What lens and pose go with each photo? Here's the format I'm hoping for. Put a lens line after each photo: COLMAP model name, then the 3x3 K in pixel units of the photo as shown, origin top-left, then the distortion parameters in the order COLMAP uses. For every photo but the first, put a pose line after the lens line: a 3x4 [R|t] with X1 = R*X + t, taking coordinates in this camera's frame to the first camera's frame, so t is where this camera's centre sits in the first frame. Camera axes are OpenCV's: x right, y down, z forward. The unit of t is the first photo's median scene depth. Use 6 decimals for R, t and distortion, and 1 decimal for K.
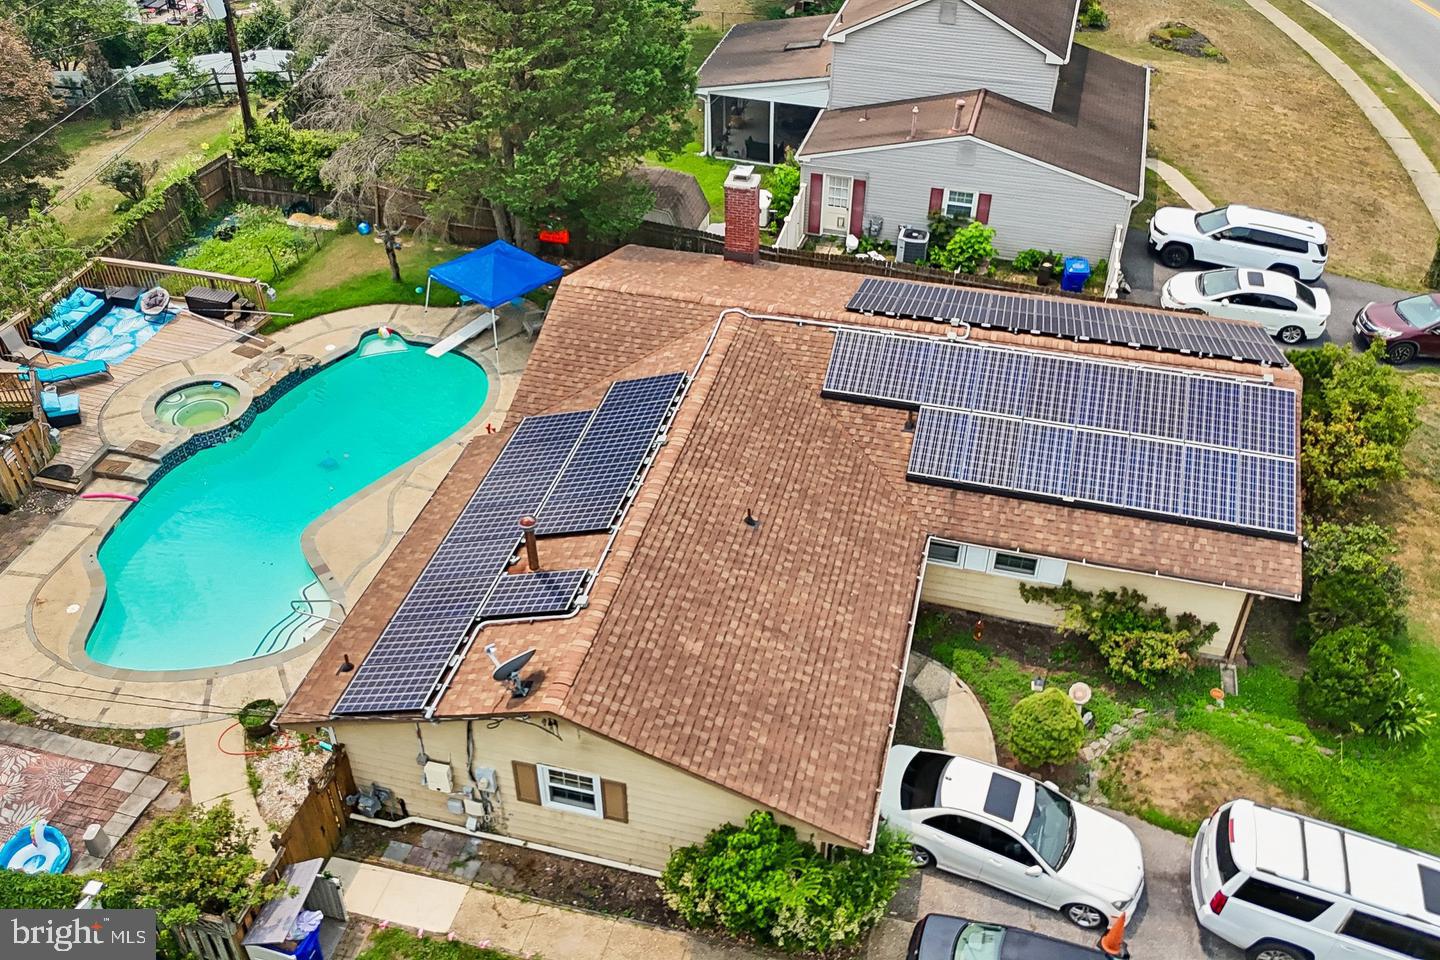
lens RADIAL K [[1249.8, 0, 724.2], [0, 1249.8, 478.9], [0, 0, 1]] dist [0.095141, -0.148852]
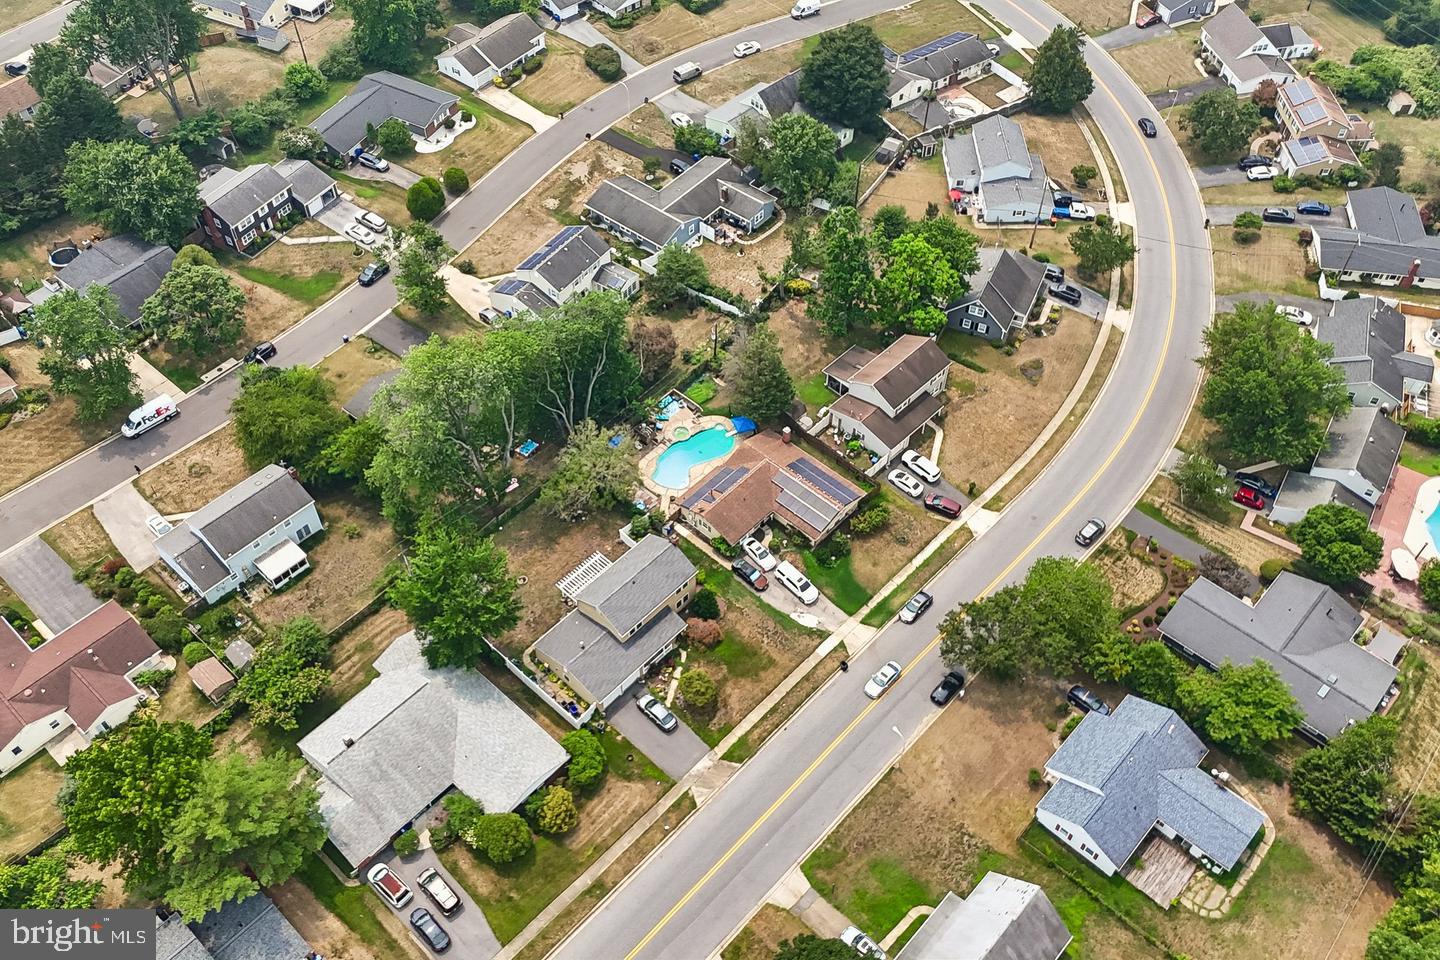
lens RADIAL K [[1227.3, 0, 720.0], [0, 1227.3, 480.0], [0, 0, 1]] dist [0.113854, -0.135828]
pose [[0.880939, 0.363770, -0.302684, 1.518266], [-0.296027, 0.922622, 0.247256, -1.345943], [0.369208, -0.128215, 0.920460, -4.148717]]
